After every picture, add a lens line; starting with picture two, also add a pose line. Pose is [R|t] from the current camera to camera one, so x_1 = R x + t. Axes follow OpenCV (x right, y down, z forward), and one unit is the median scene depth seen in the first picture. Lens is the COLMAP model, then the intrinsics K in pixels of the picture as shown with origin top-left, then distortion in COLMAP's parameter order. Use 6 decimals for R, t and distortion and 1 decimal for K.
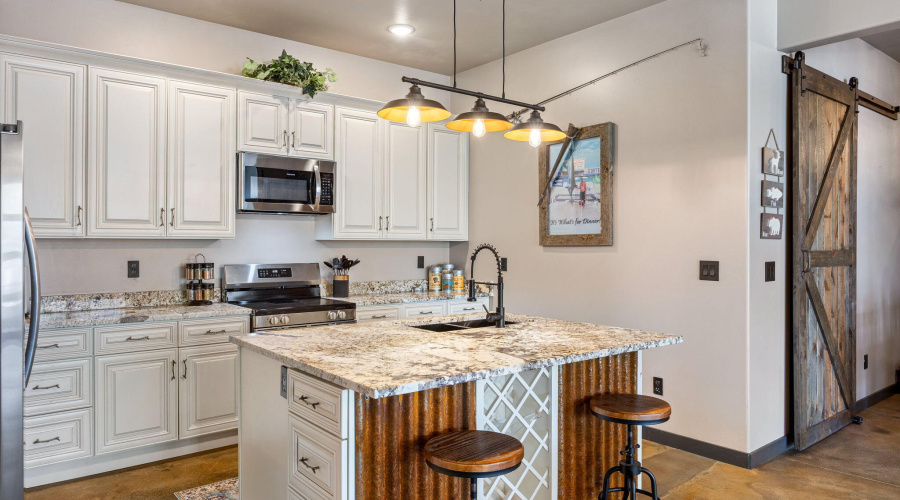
lens RADIAL K [[623.1, 0, 450.0], [0, 623.1, 250.0], [0, 0, 1]] dist [-0.006254, -0.001397]
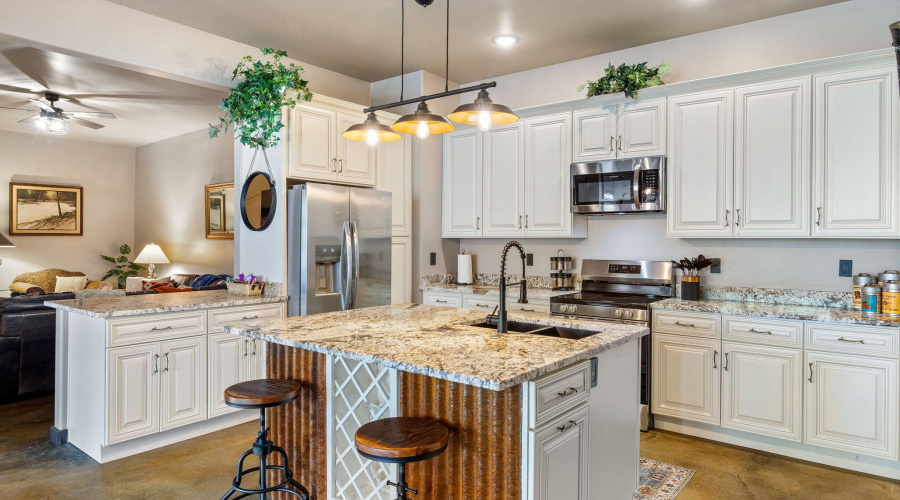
lens RADIAL K [[535.0, 0, 451.3], [0, 535.0, 237.7], [0, 0, 1]] dist [0.073418, 0.000018]
pose [[0.243253, -0.007218, -0.969936, 0.561824], [-0.013346, 0.999853, -0.010788, -0.003162], [0.969871, 0.015569, 0.243121, 0.498482]]
